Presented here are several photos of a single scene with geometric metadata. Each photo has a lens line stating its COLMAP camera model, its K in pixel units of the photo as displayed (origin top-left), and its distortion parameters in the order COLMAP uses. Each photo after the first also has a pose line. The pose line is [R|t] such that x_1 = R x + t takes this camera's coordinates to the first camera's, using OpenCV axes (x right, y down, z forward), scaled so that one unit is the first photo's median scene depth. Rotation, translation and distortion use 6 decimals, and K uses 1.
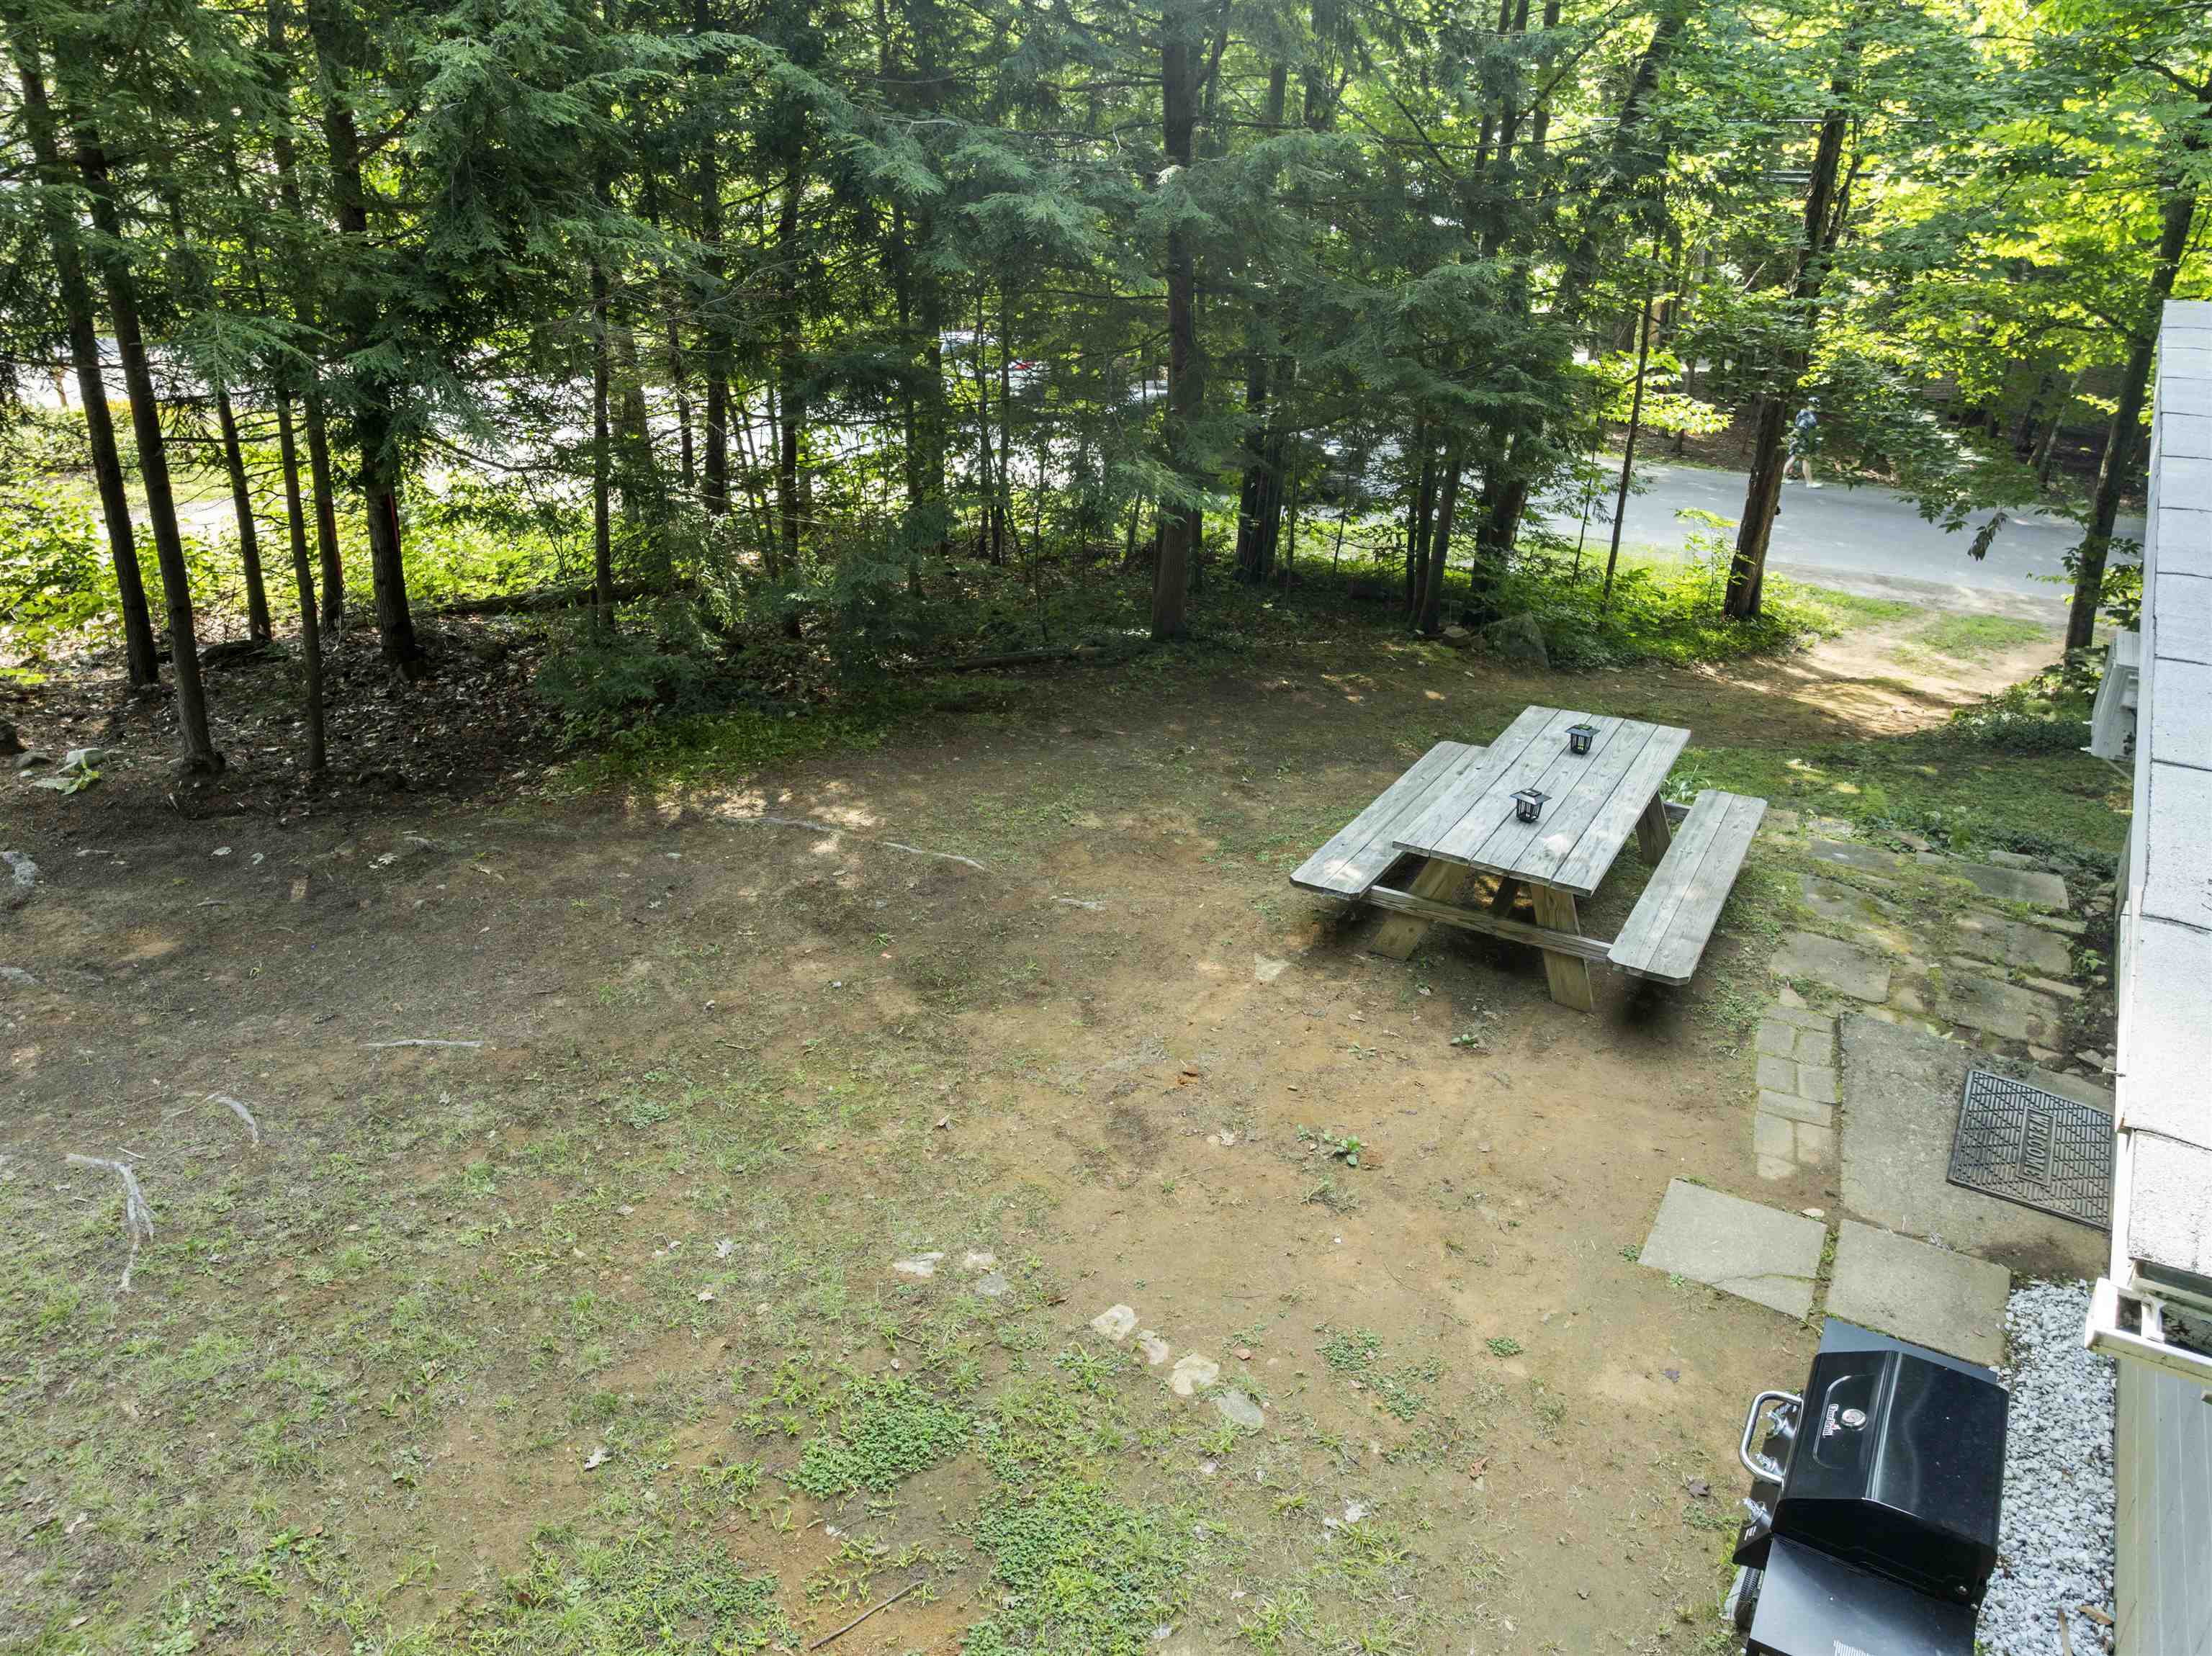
lens RADIAL K [[1578.6, 0, 1121.8], [0, 1578.6, 822.9], [0, 0, 1]] dist [-0.038098, 0.003924]
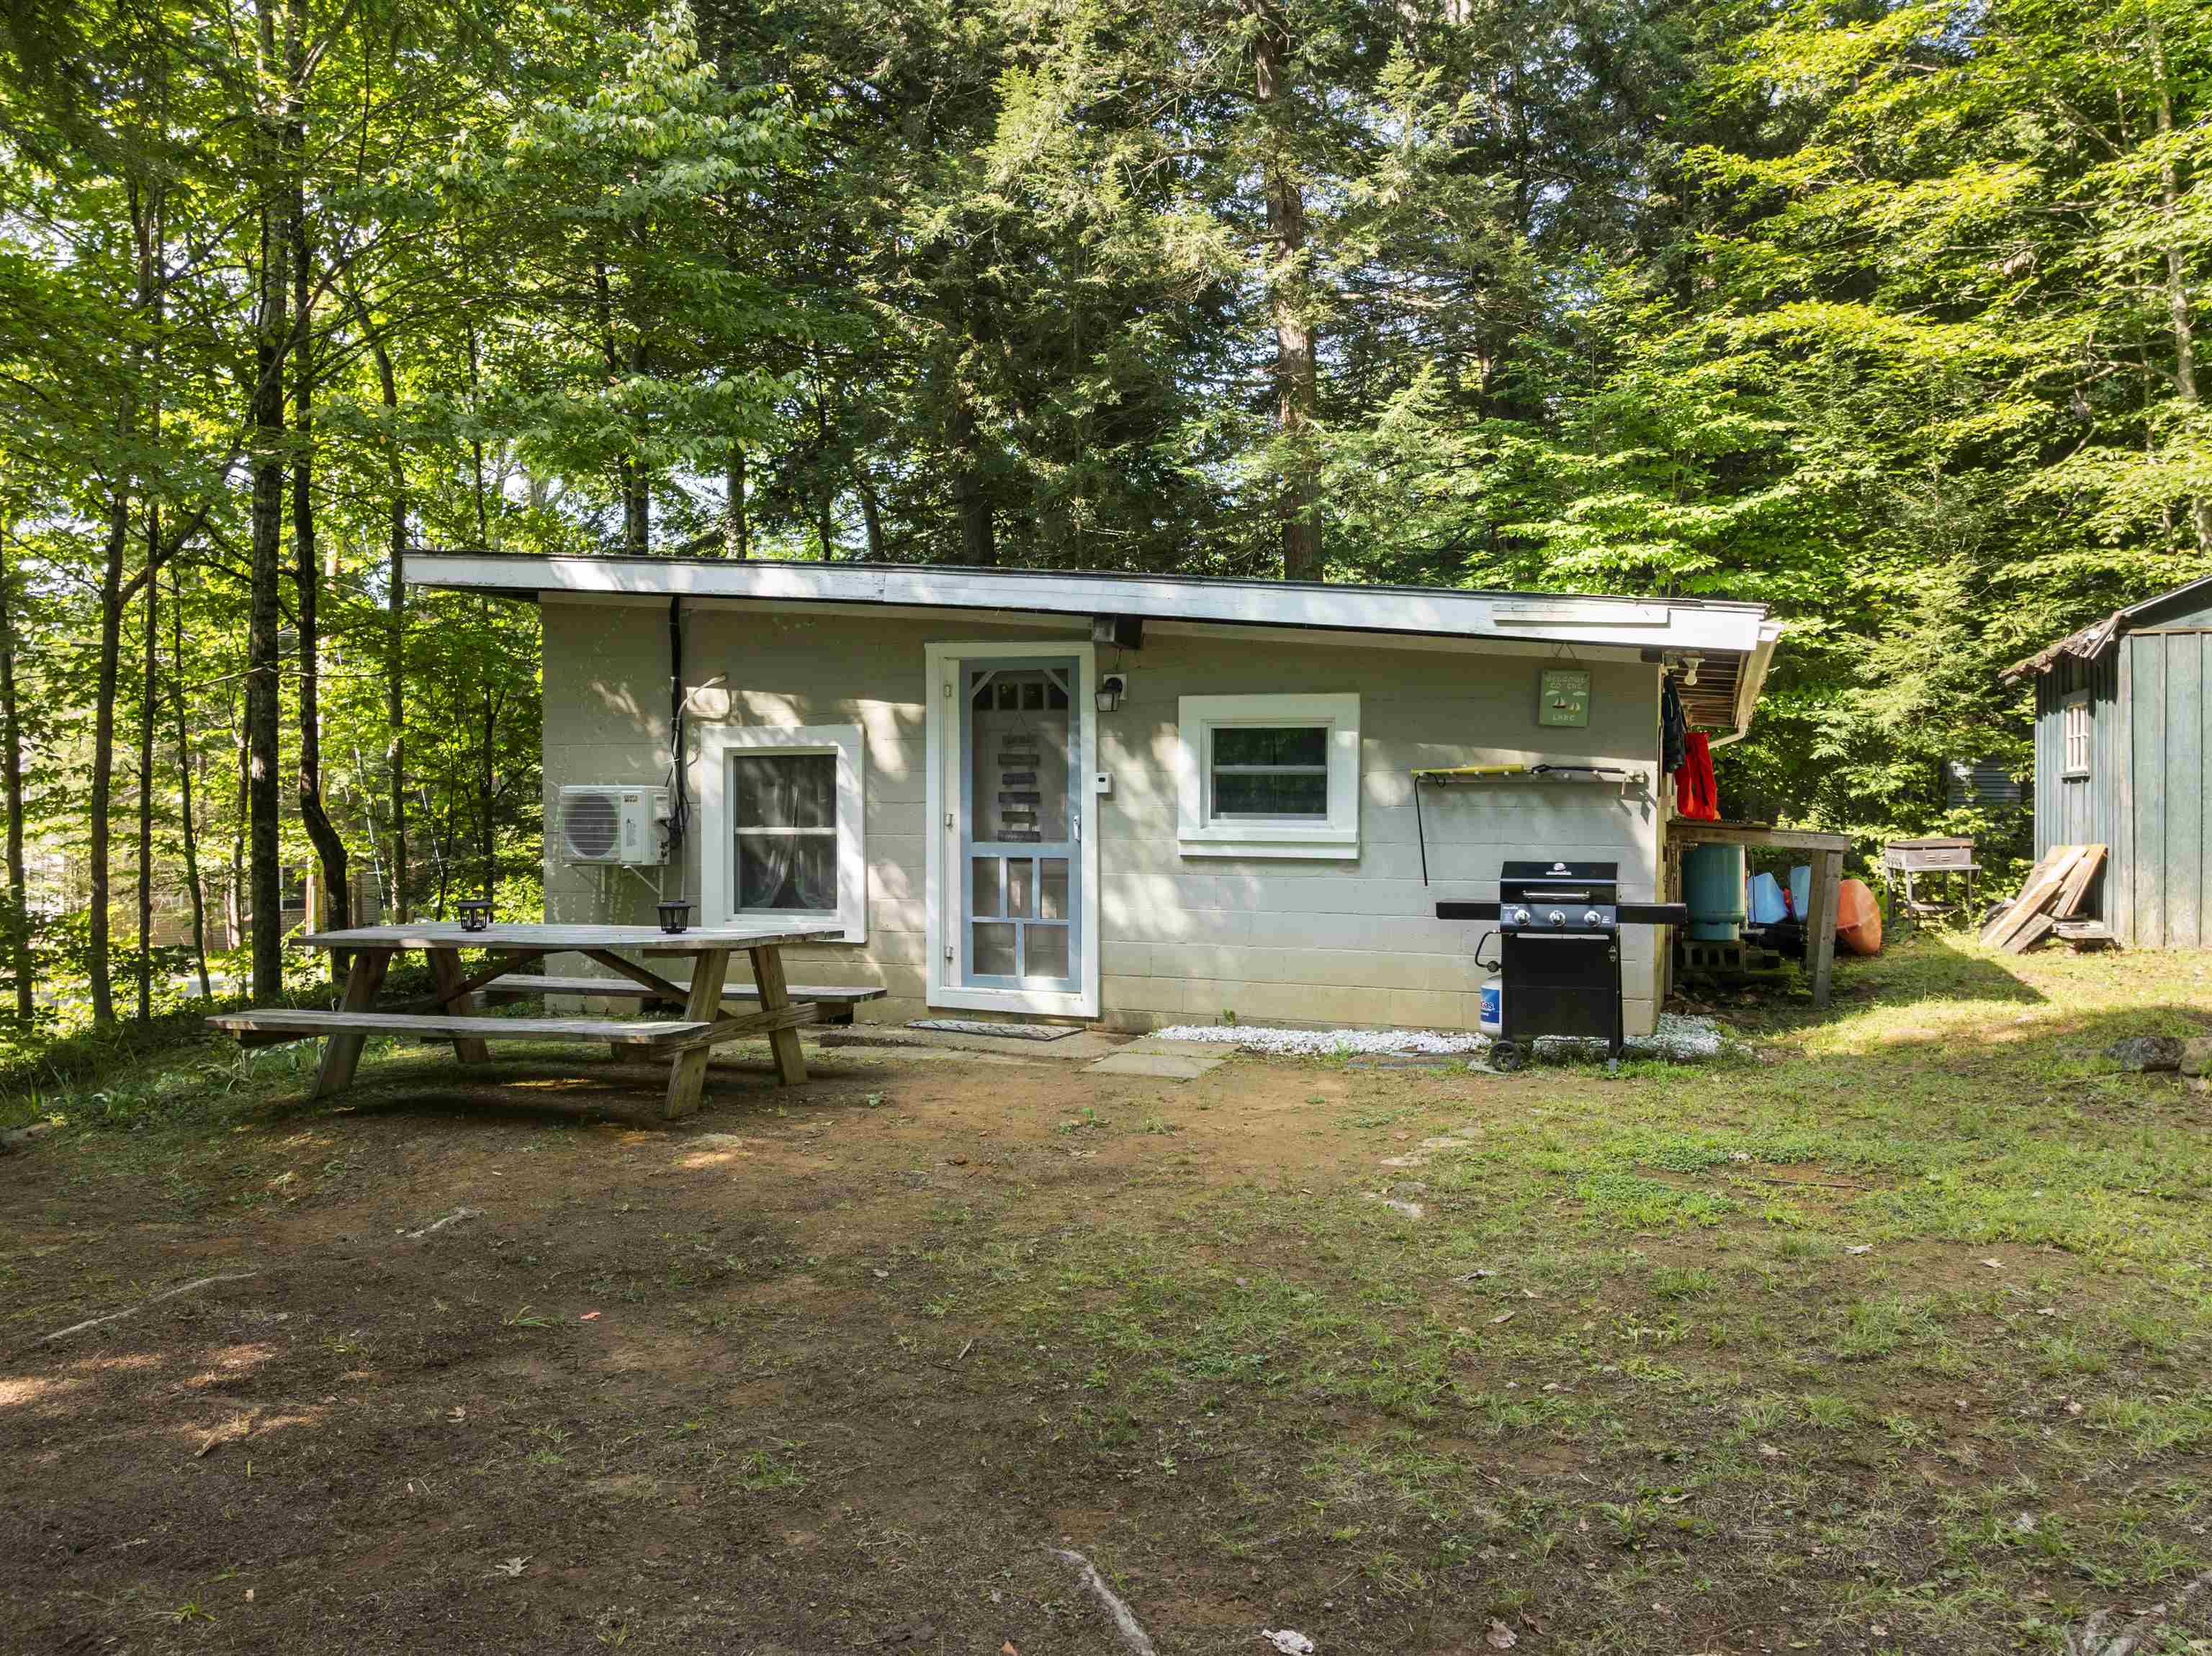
lens RADIAL K [[1578.6, 0, 1121.8], [0, 1578.6, 822.9], [0, 0, 1]] dist [-0.038098, 0.003924]
pose [[-0.173868, -0.029051, 0.984340, -0.790466], [0.397072, 0.912640, 0.097072, -0.053443], [-0.901168, 0.407732, -0.147144, 0.977305]]
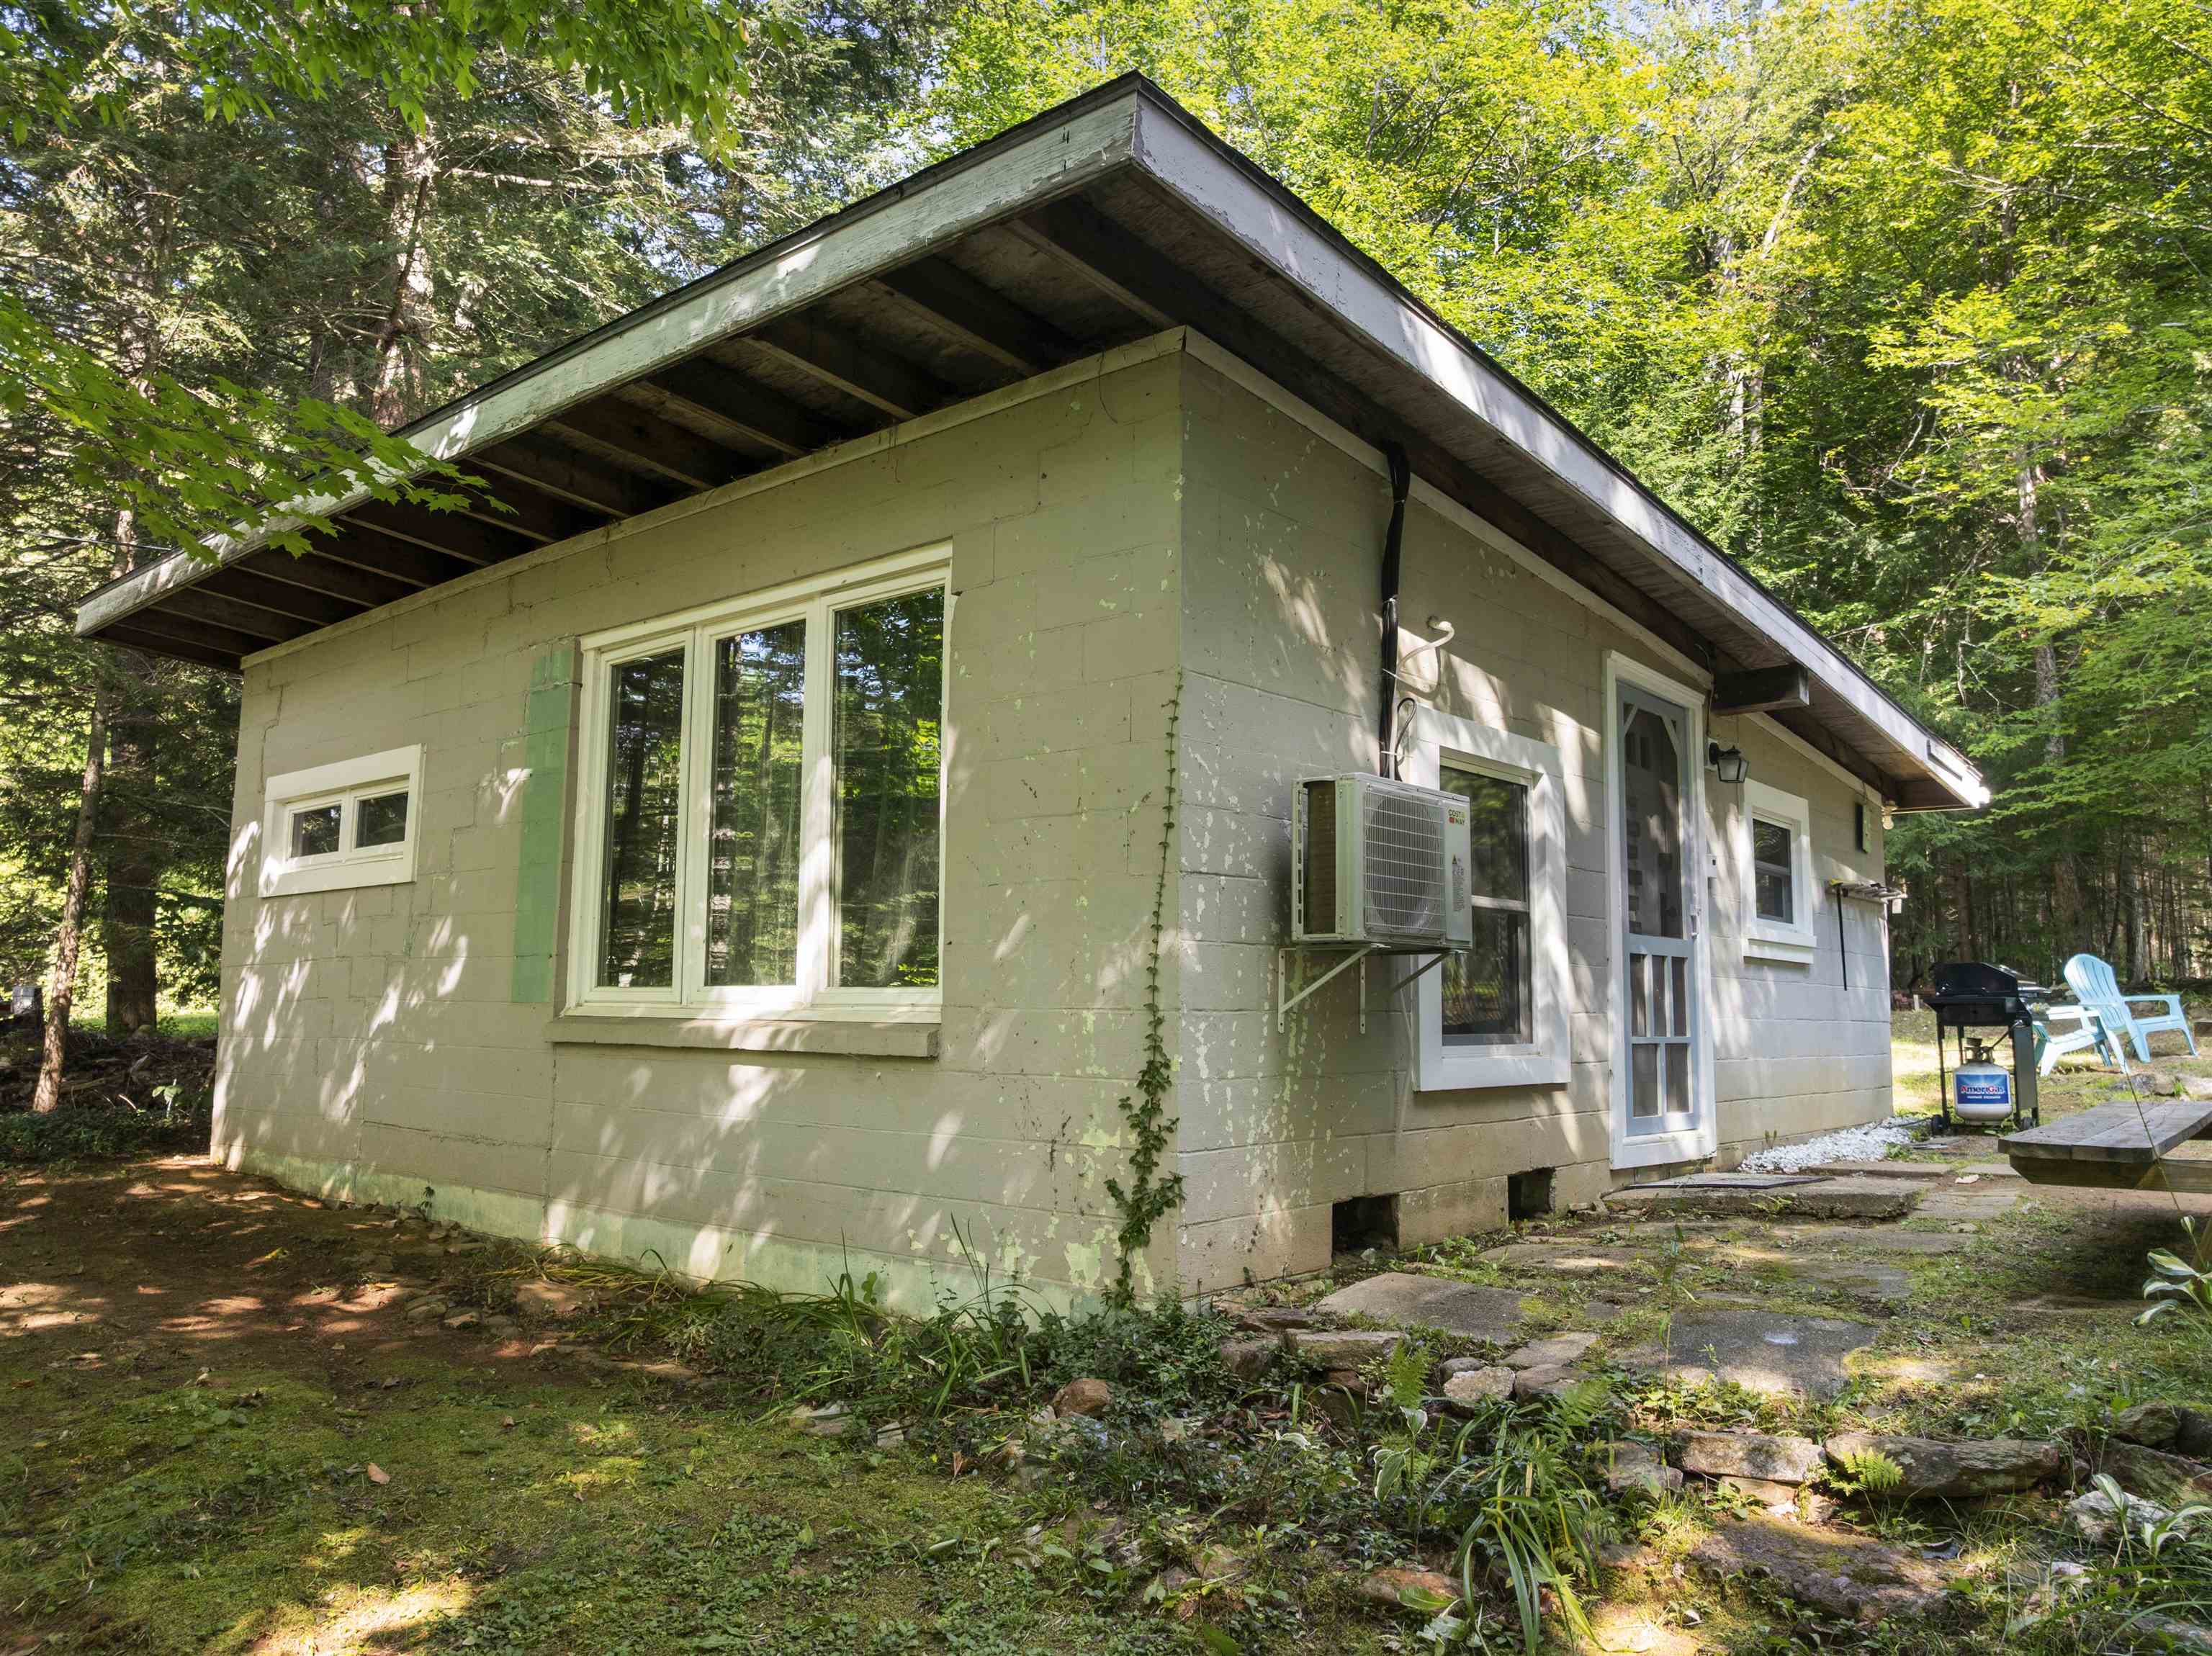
lens RADIAL K [[1578.6, 0, 1121.8], [0, 1578.6, 822.9], [0, 0, 1]] dist [-0.038098, 0.003924]
pose [[-0.983444, -0.002863, 0.181191, 0.762141], [0.050571, 0.955815, 0.289586, -0.333784], [-0.174014, 0.293954, -0.939846, 1.891934]]
